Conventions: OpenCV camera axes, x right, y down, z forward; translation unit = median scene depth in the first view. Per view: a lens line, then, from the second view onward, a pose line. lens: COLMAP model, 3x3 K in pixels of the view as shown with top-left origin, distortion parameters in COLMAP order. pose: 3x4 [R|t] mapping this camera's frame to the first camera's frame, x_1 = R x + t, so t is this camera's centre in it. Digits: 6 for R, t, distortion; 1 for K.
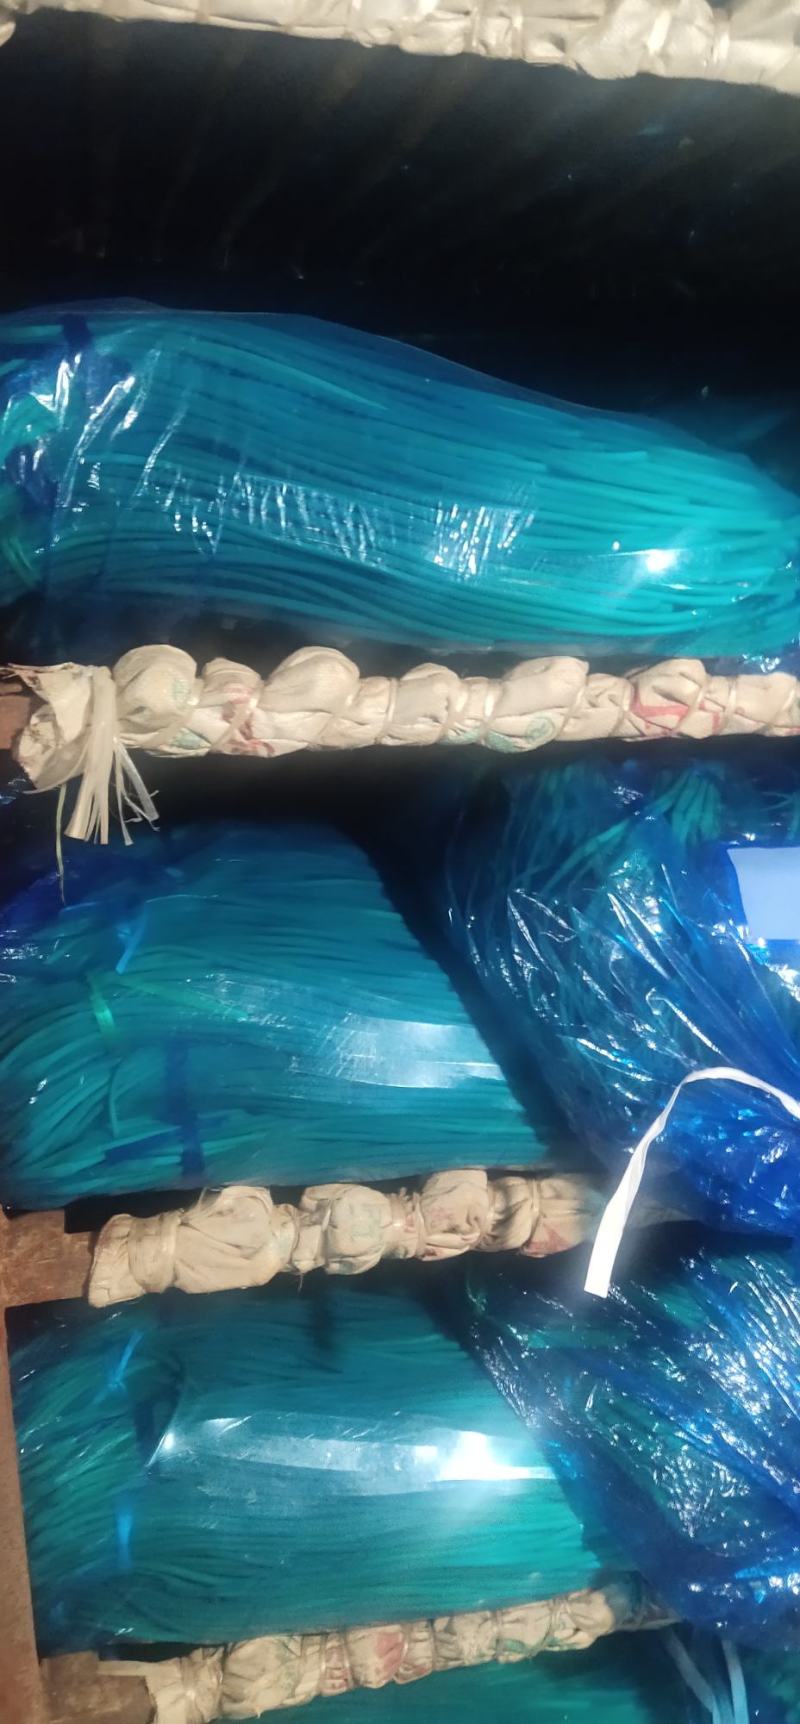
lens RADIAL K [[1430.4, 0, 400.0], [0, 1430.4, 862.0], [0, 0, 1]] dist [0.200107, -0.190272]
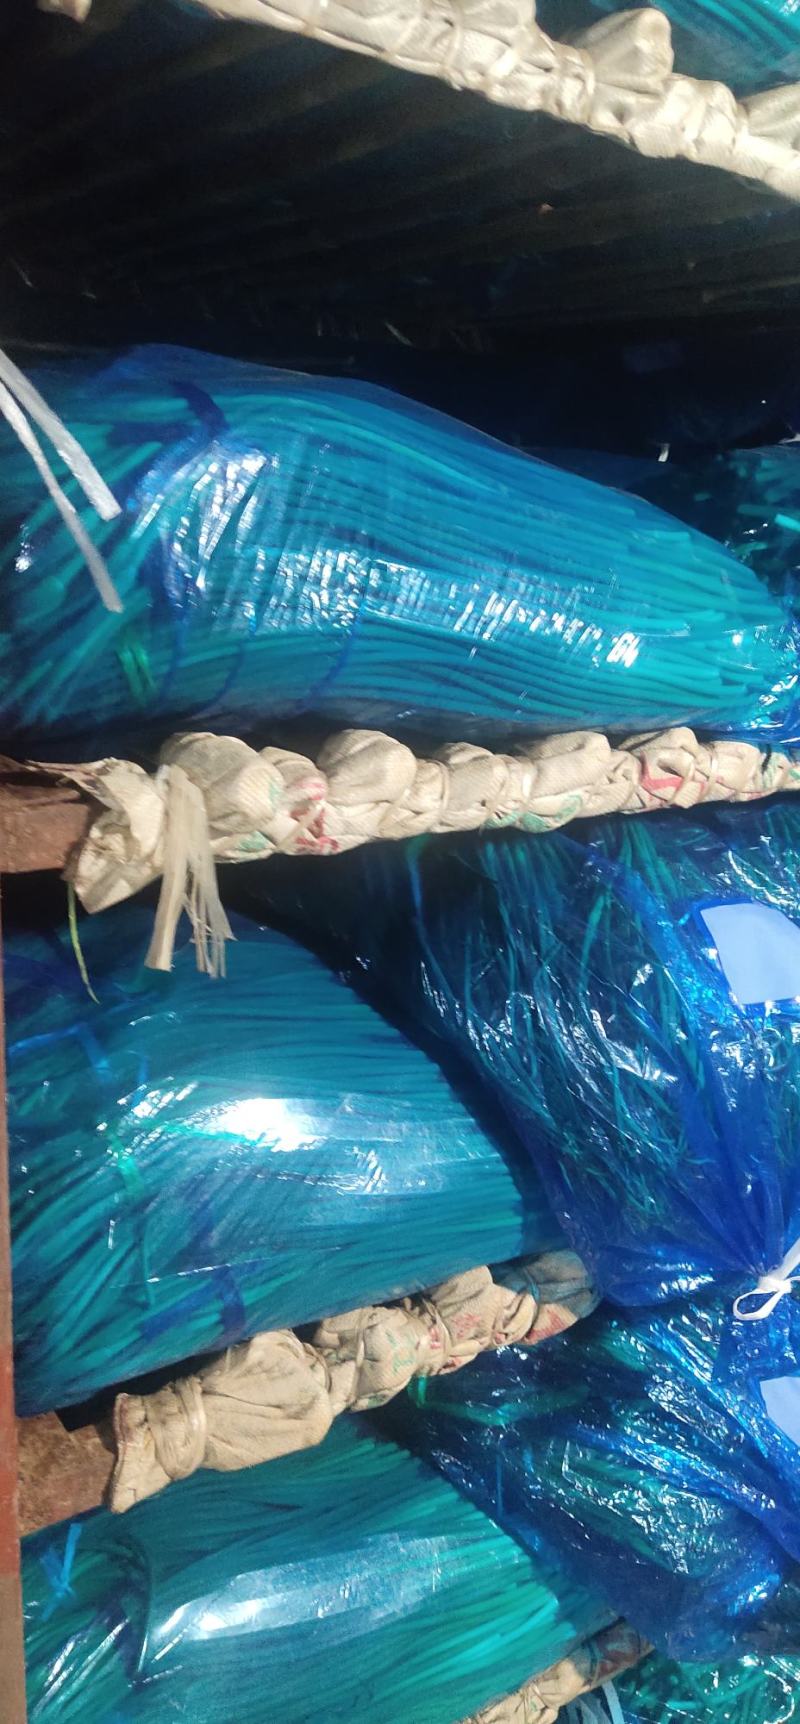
lens RADIAL K [[1430.4, 0, 400.0], [0, 1430.4, 862.0], [0, 0, 1]] dist [0.200107, -0.190272]
pose [[0.909014, -0.060502, 0.412351, -0.409216], [0.057692, 0.998148, 0.019272, -0.081131], [-0.412753, 0.006271, 0.910821, 0.163096]]
